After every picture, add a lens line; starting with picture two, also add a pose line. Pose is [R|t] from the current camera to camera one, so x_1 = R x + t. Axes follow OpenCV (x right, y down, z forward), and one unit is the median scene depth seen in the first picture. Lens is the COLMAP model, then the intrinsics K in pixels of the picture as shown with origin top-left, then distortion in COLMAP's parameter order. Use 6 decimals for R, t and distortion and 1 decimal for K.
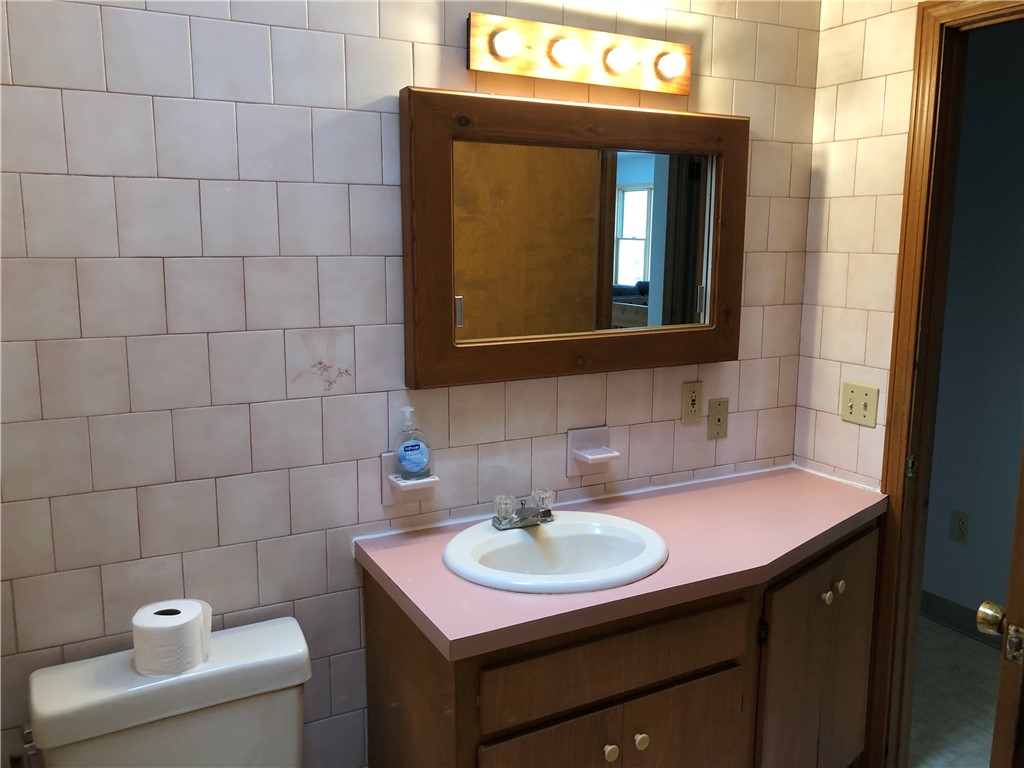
lens RADIAL K [[839.2, 0, 513.1], [0, 839.2, 382.1], [0, 0, 1]] dist [0.051264, -0.063856]
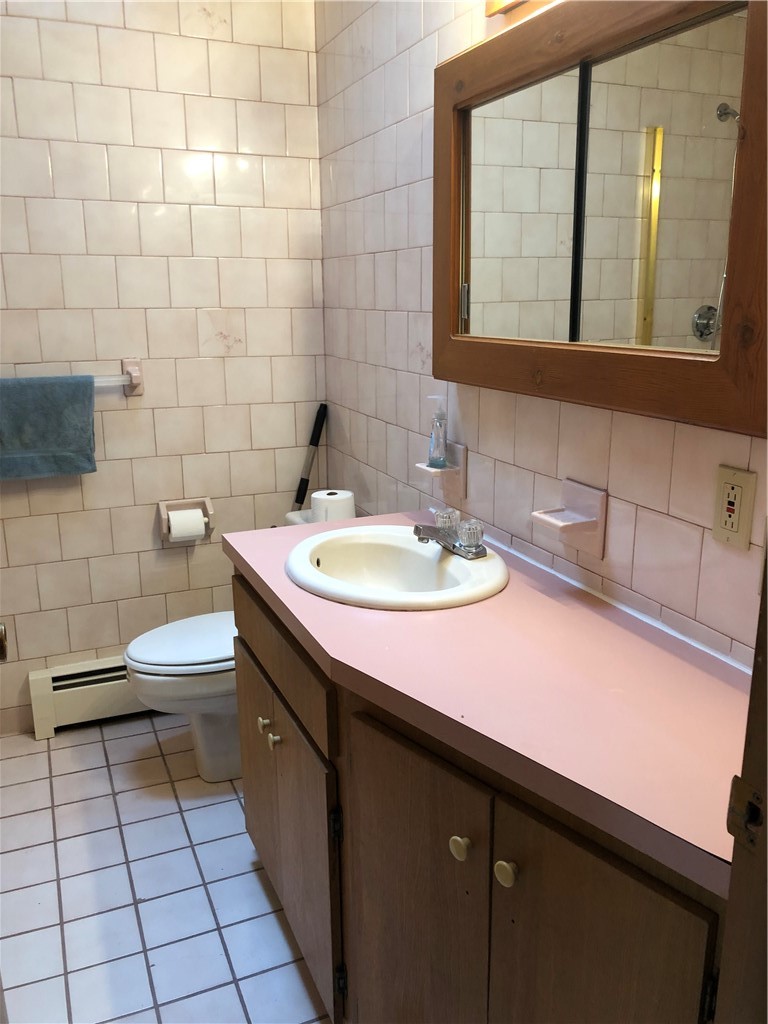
lens RADIAL K [[839.2, 0, 385.0], [0, 839.2, 509.2], [0, 0, 1]] dist [0.051264, -0.063856]
pose [[-0.074054, 0.242881, -0.967225, 0.822048], [-0.169670, 0.952679, 0.252219, -0.078541], [0.982715, 0.182787, -0.029340, 0.898281]]
